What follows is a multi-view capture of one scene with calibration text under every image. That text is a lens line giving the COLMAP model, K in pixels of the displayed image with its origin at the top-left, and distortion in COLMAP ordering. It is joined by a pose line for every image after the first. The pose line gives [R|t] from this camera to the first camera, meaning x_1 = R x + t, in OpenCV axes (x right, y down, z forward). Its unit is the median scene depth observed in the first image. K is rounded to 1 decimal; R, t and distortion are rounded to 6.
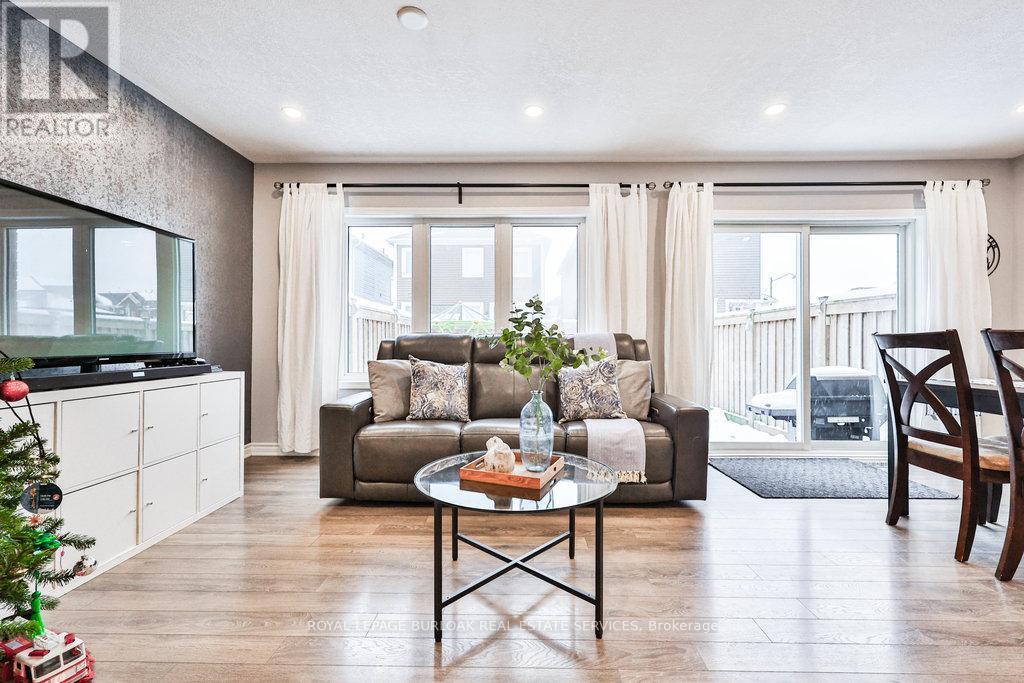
lens RADIAL K [[435.5, 0, 518.5], [0, 435.5, 338.5], [0, 0, 1]] dist [0.001356, 0.000320]
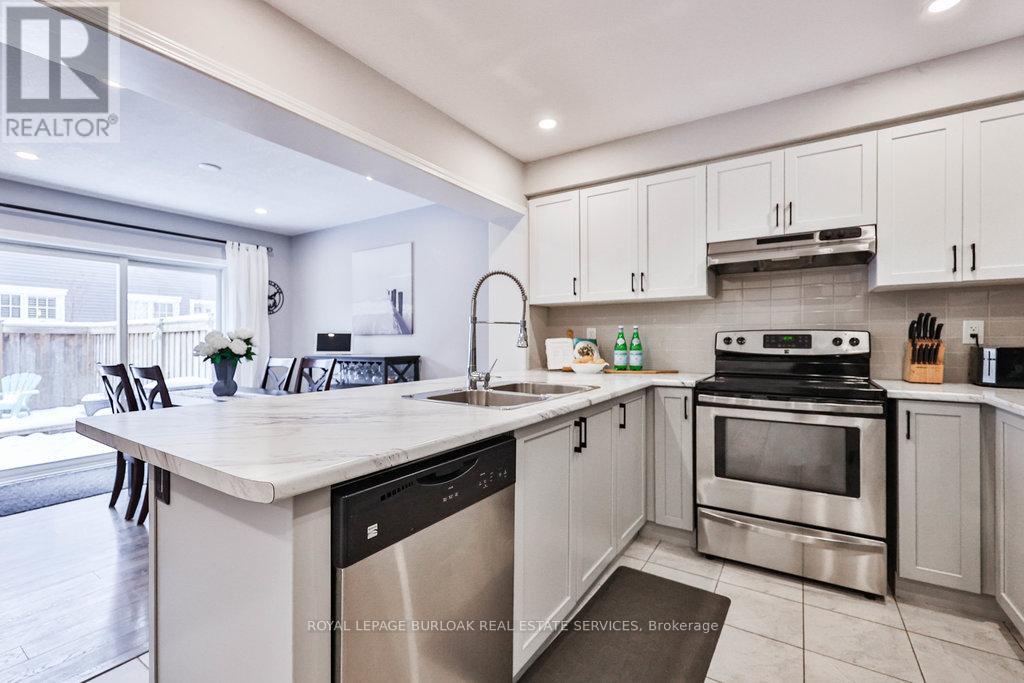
lens RADIAL K [[435.5, 0, 520.3], [0, 435.5, 338.9], [0, 0, 1]] dist [0.001356, 0.000320]
pose [[0.510203, -0.003848, 0.860046, 0.265739], [0.001088, 0.999992, 0.003829, -0.066766], [-0.860054, -0.001018, 0.510203, -0.525574]]
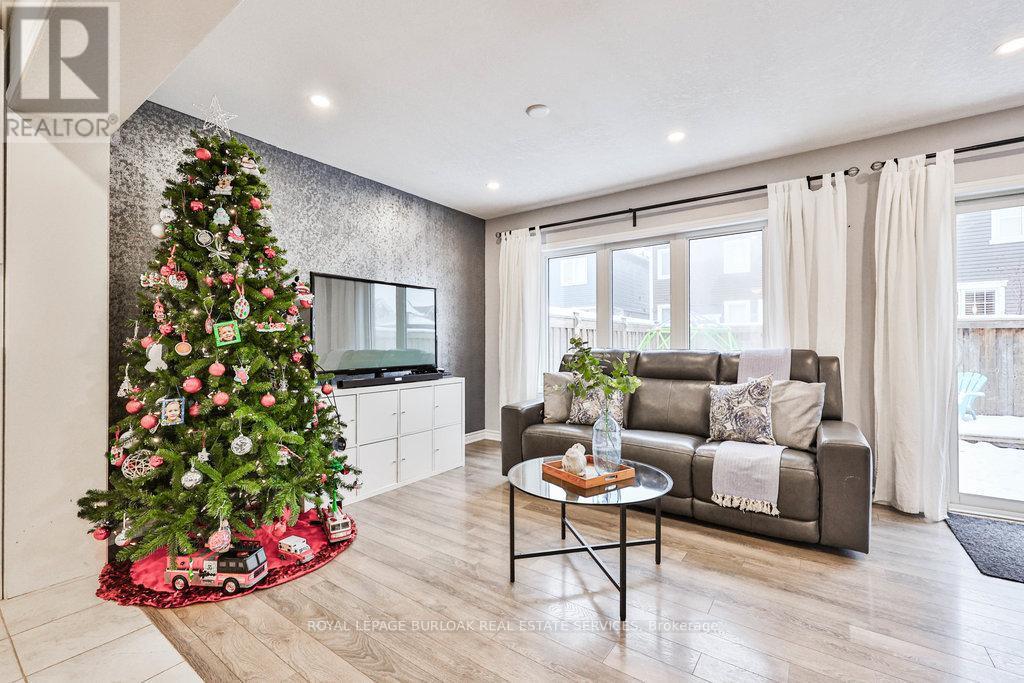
lens RADIAL K [[435.5, 0, 509.9], [0, 435.5, 342.0], [0, 0, 1]] dist [0.001356, 0.000320]
pose [[0.819236, -0.008859, -0.573388, 0.298085], [0.010742, 0.999942, -0.000102, -0.038355], [0.573356, -0.006076, 0.819284, -0.072522]]
